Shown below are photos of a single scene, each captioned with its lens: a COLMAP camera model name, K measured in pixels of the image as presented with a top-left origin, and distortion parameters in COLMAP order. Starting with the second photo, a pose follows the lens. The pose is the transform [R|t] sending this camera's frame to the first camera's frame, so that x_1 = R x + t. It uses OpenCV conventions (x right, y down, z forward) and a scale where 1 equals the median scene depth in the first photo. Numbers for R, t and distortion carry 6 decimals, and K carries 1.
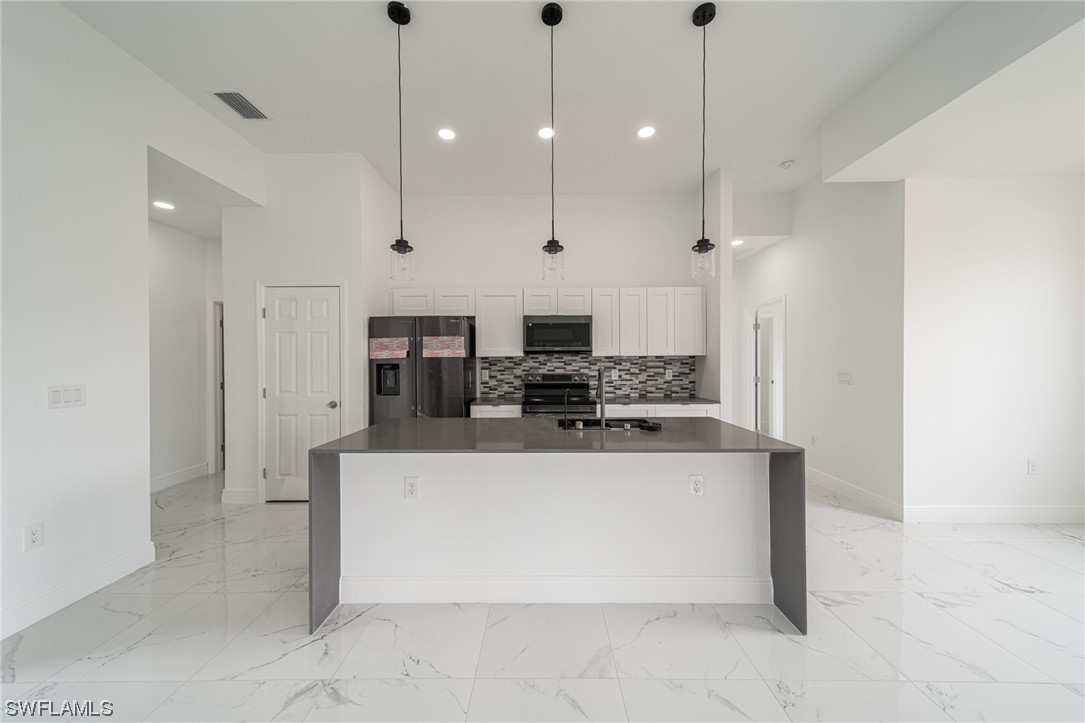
lens RADIAL K [[376.8, 0, 542.8], [0, 376.8, 361.9], [0, 0, 1]] dist [0.014812, -0.000700]
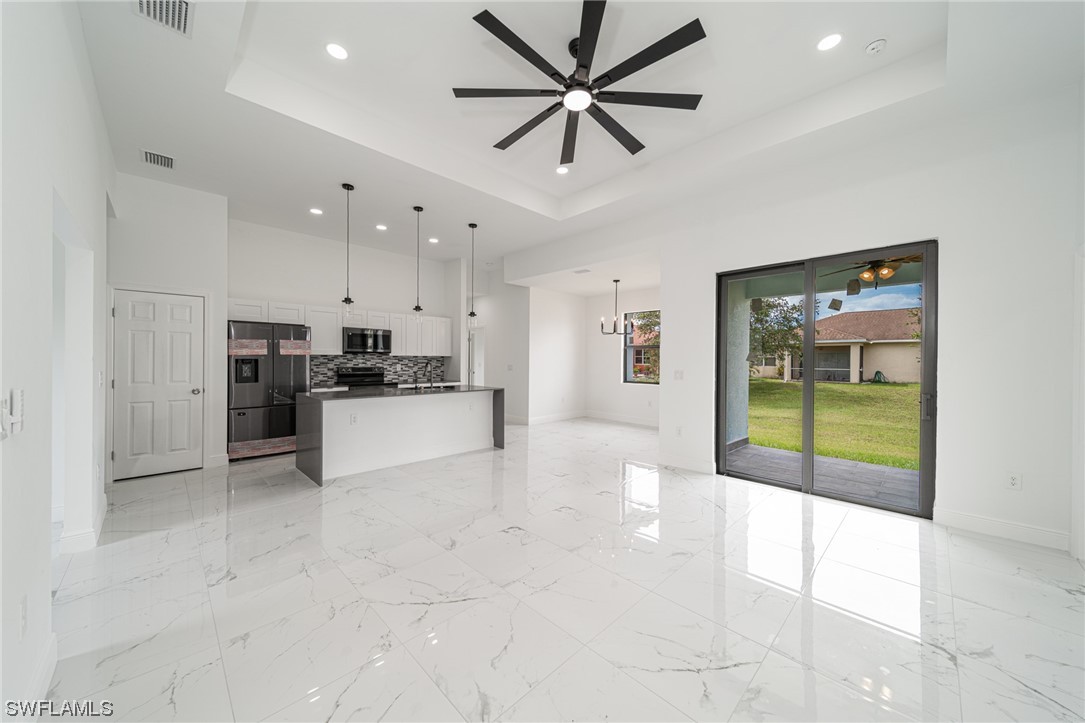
lens RADIAL K [[376.8, 0, 544.1], [0, 376.8, 363.1], [0, 0, 1]] dist [0.014812, -0.000700]
pose [[0.704754, 0.003042, 0.709446, -0.559332], [-0.007680, 0.999965, 0.003342, 0.006322], [-0.709411, -0.007804, 0.704752, -0.614024]]
